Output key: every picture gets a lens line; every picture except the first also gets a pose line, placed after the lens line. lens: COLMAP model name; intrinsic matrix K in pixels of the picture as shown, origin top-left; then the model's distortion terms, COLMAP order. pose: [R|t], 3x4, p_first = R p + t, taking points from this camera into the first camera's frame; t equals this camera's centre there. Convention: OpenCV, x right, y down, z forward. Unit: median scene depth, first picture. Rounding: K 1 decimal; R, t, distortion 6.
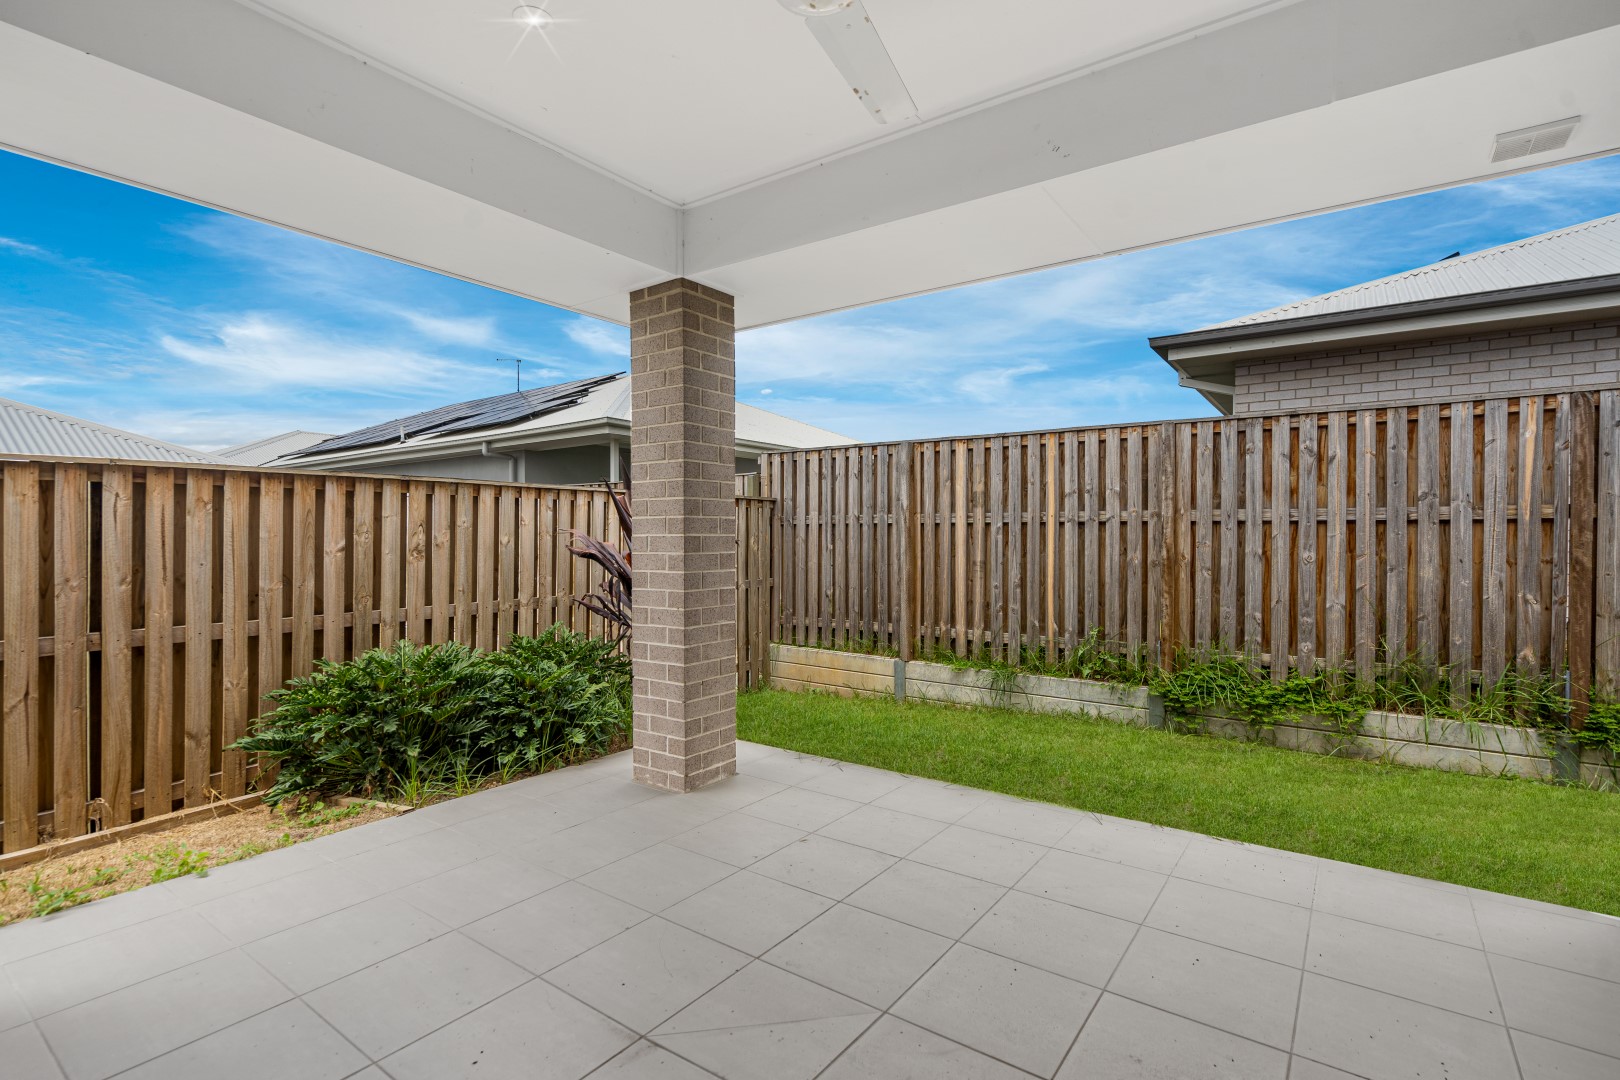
lens RADIAL K [[770.1, 0, 777.7], [0, 770.1, 538.8], [0, 0, 1]] dist [-0.000123, 0.000610]
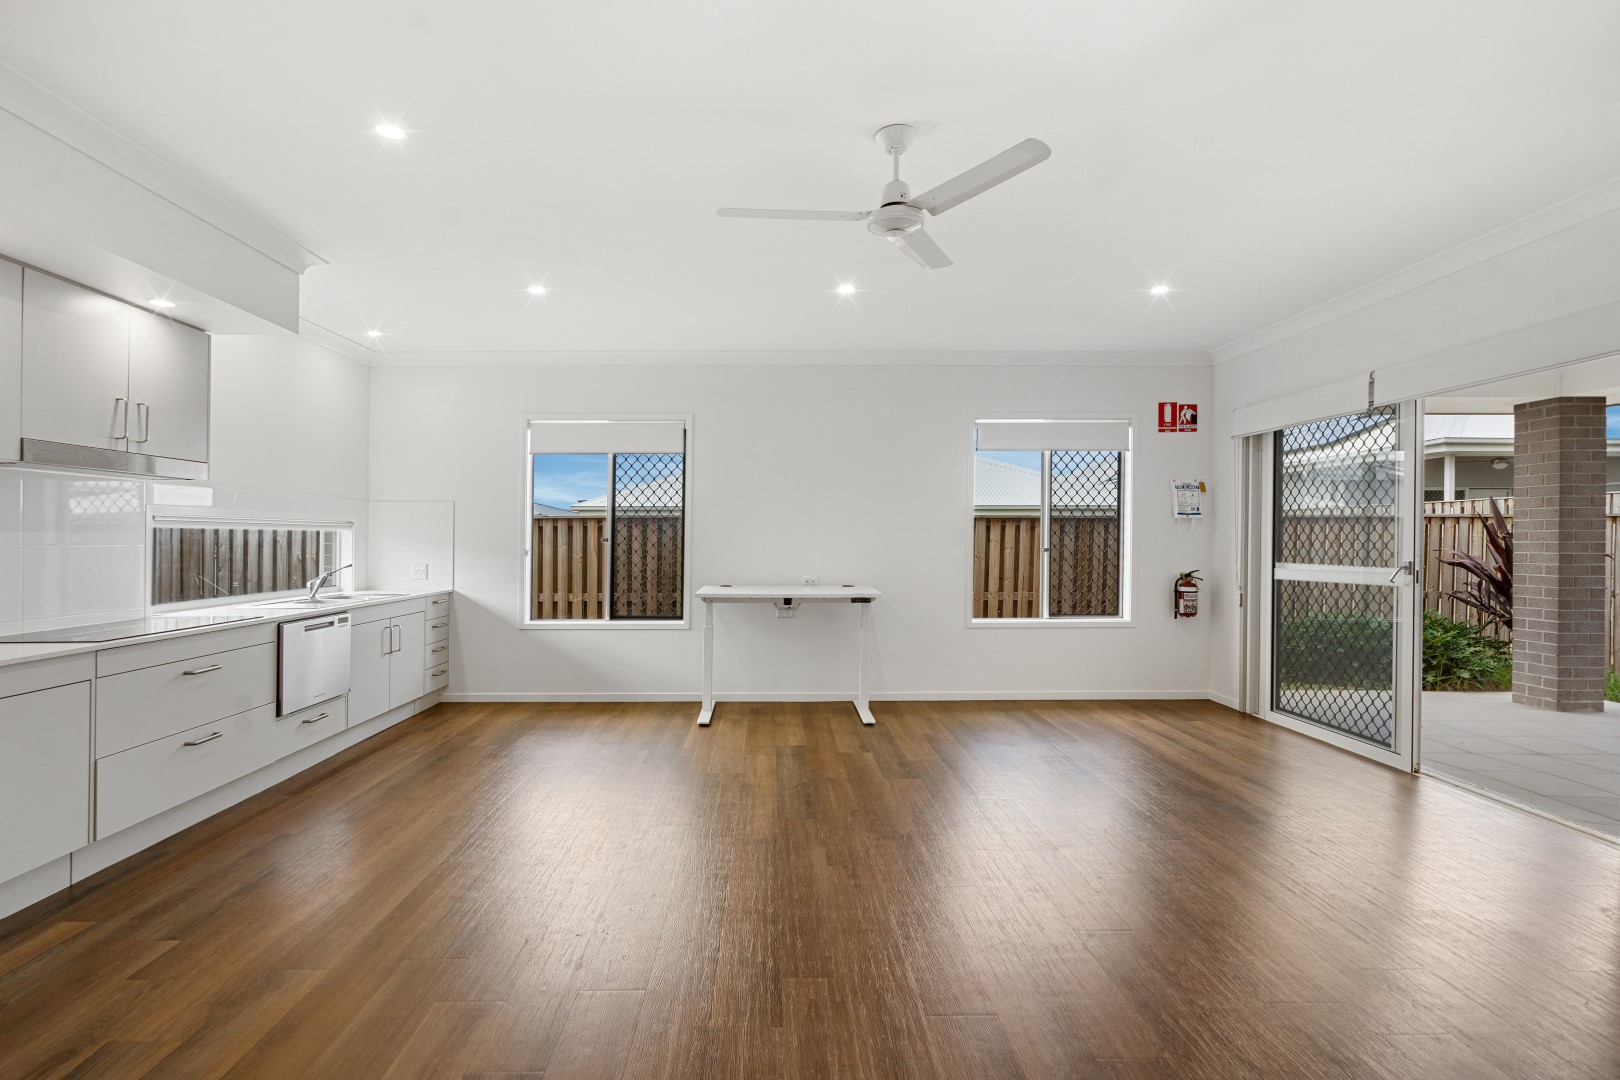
lens RADIAL K [[770.1, 0, 777.7], [0, 770.1, 538.8], [0, 0, 1]] dist [-0.000123, 0.000610]
pose [[0.628781, 0.009348, -0.777526, 0.100191], [-0.010750, 0.999937, 0.003329, -0.021922], [0.777508, 0.006266, 0.628842, -1.235800]]
